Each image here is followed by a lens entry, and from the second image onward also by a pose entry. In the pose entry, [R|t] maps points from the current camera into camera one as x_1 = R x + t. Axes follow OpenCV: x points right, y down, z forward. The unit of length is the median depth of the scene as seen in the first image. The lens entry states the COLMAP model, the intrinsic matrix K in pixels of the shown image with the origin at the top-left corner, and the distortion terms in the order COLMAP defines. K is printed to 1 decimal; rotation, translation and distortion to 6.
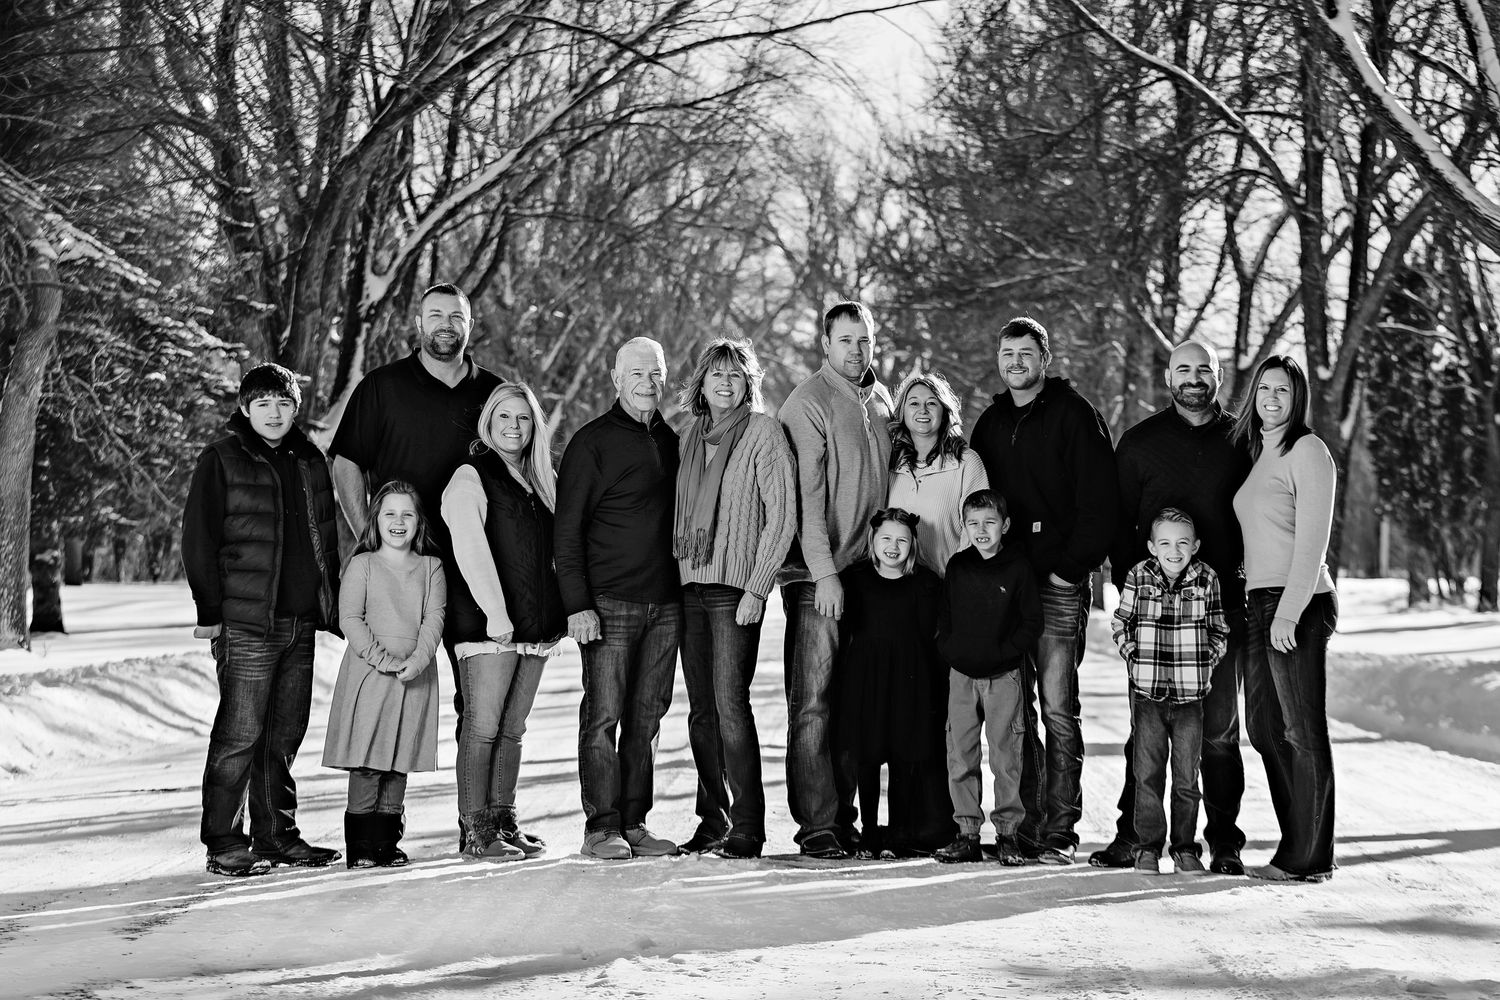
lens RADIAL K [[4197.6, 0, 752.0], [0, 4197.6, 460.1], [0, 0, 1]] dist [0.154932, 0.290060]
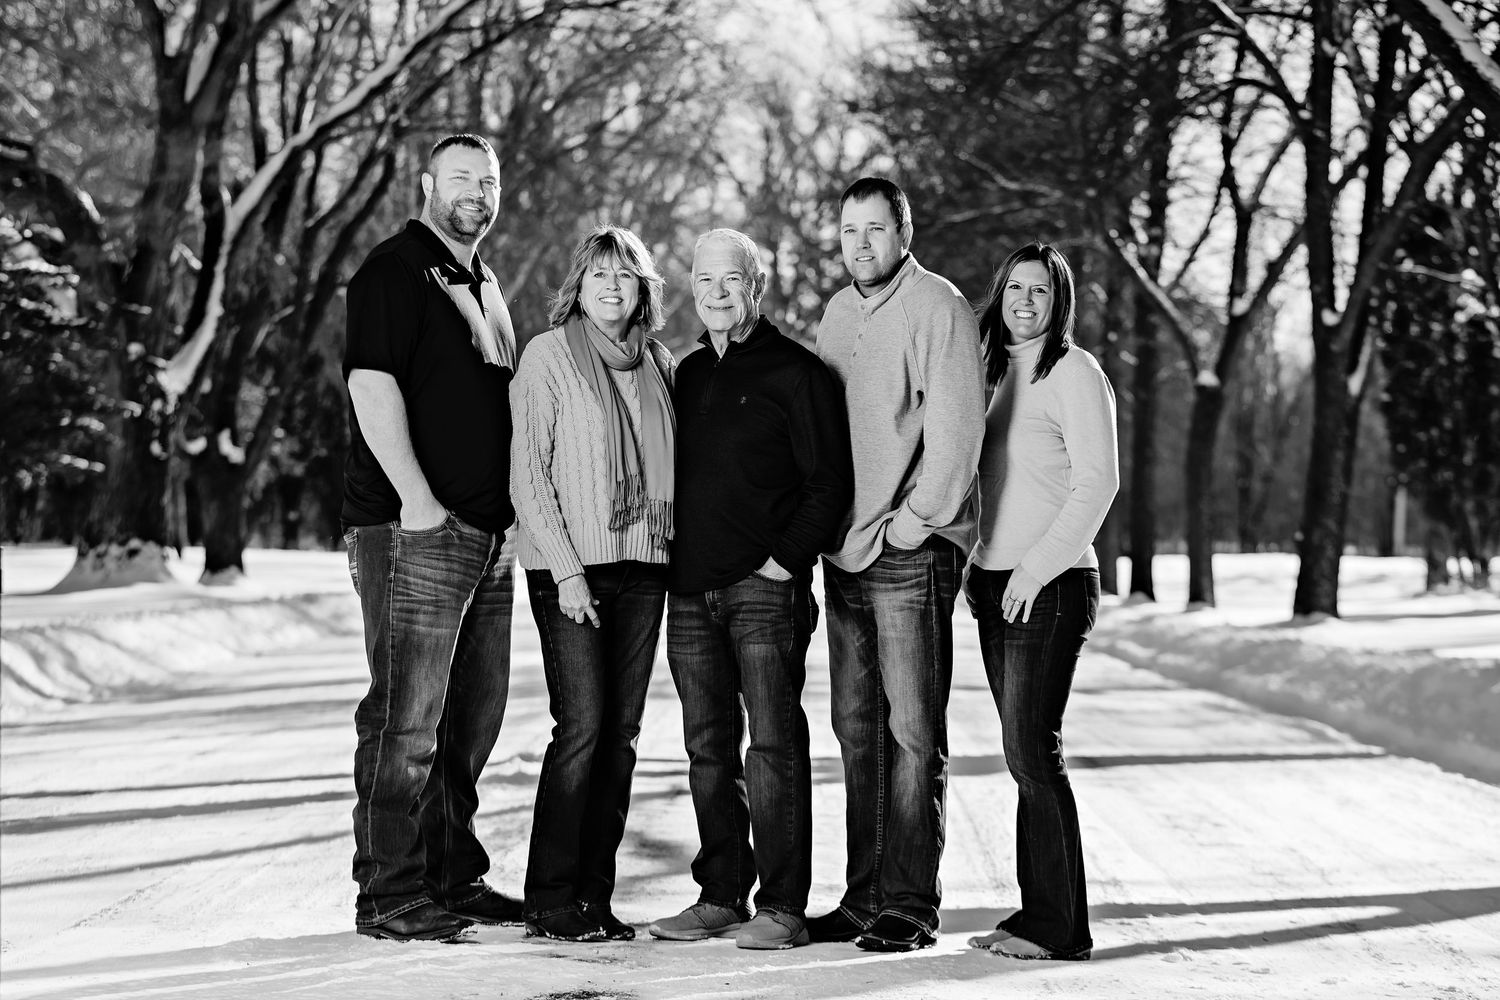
lens RADIAL K [[4575.4, 0, 750.0], [0, 4575.4, 500.0], [0, 0, 1]] dist [0.414580, 0.176104]
pose [[0.999875, 0.013009, 0.009014, 0.008416], [-0.013166, 0.999759, 0.017564, 0.001188], [-0.008783, -0.017680, 0.999805, 0.053487]]
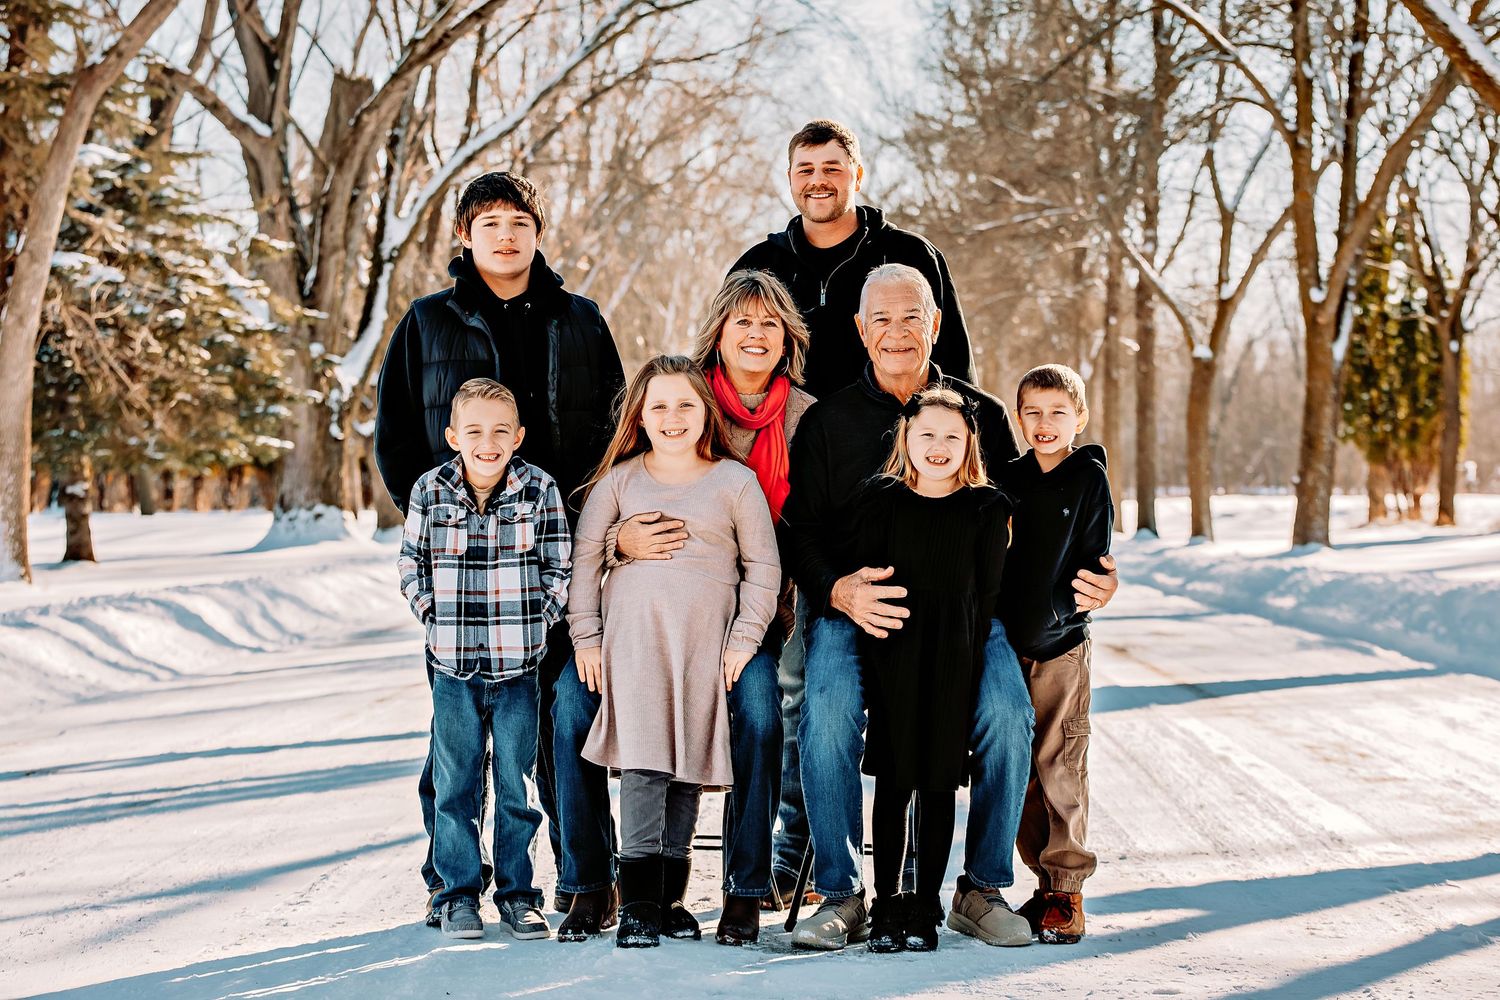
lens RADIAL K [[3576.7, 0, 742.8], [0, 3576.7, 443.3], [0, 0, 1]] dist [-0.063646, -0.501216]
pose [[0.999919, -0.011144, -0.006081, 0.001612], [0.011214, 0.999870, 0.011574, 0.002965], [0.005951, -0.011642, 0.999915, 0.113372]]
